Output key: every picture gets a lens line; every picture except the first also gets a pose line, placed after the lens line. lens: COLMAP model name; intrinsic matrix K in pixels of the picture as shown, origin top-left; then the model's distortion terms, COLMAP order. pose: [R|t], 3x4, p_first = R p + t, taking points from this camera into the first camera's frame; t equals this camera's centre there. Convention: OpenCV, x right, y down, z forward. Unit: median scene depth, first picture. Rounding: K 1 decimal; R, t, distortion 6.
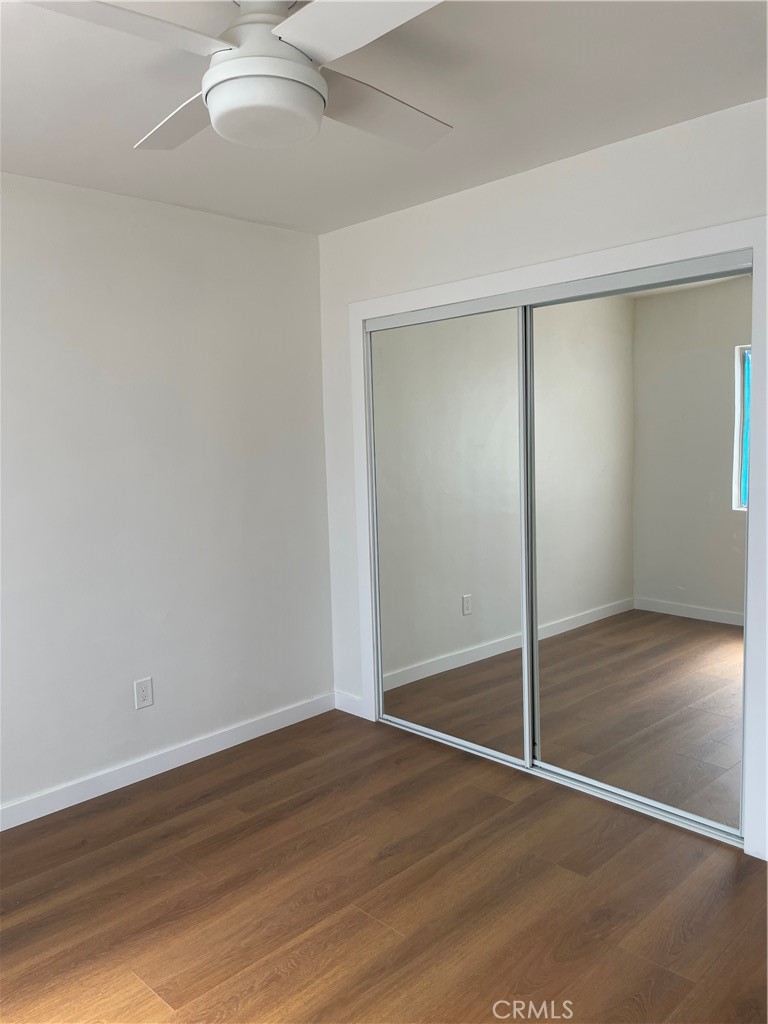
lens RADIAL K [[781.6, 0, 382.8], [0, 781.6, 512.3], [0, 0, 1]] dist [0.054259, -0.056357]
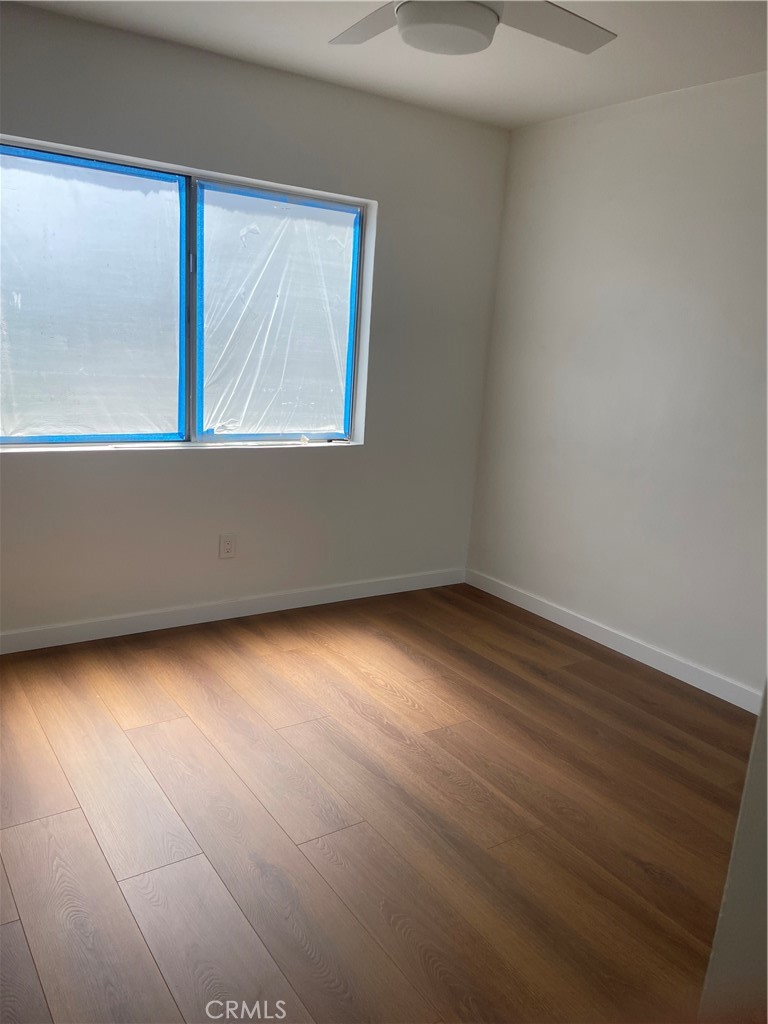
lens RADIAL K [[781.6, 0, 382.3], [0, 781.6, 512.9], [0, 0, 1]] dist [0.054259, -0.056357]
pose [[-0.209506, 0.229483, -0.950497, 0.843457], [-0.148072, 0.953414, 0.262825, -0.097476], [0.966531, 0.195806, -0.165766, 0.898755]]
